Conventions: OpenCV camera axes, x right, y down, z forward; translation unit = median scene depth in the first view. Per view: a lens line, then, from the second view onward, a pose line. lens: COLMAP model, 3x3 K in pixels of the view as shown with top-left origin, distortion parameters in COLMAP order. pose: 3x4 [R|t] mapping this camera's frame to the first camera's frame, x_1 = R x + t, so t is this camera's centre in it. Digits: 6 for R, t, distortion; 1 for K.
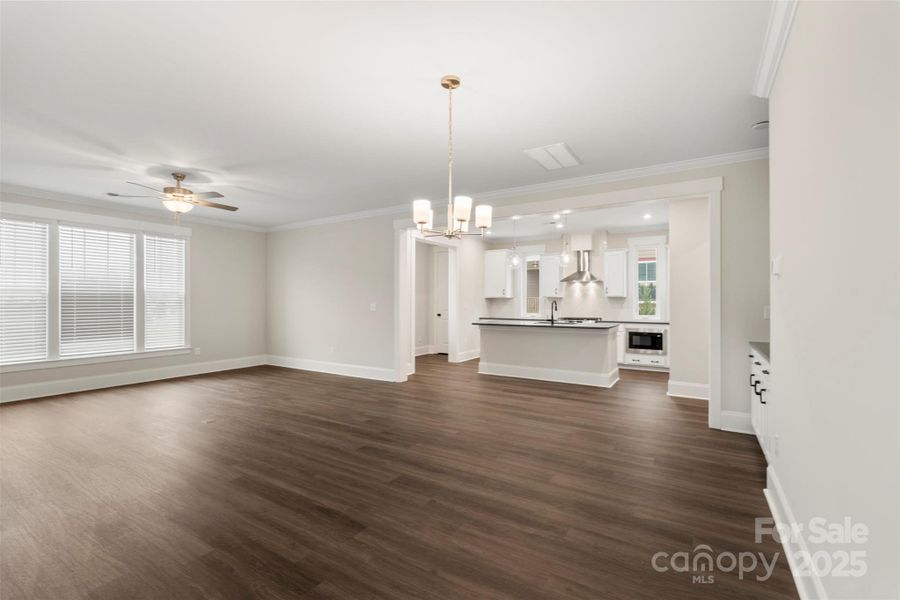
lens RADIAL K [[399.9, 0, 452.8], [0, 399.9, 301.6], [0, 0, 1]] dist [-0.005417, -0.000086]
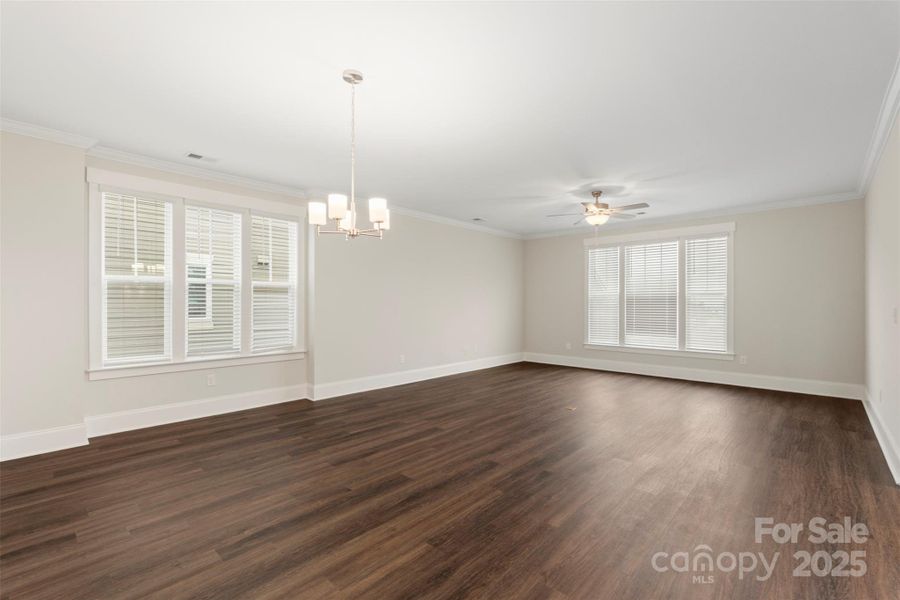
lens RADIAL K [[399.9, 0, 452.9], [0, 399.9, 300.3], [0, 0, 1]] dist [-0.005417, -0.000086]
pose [[-0.191457, -0.004862, -0.981489, 0.494458], [-0.004522, 0.999981, -0.004071, -0.000276], [0.981491, 0.003659, -0.191476, 0.777664]]
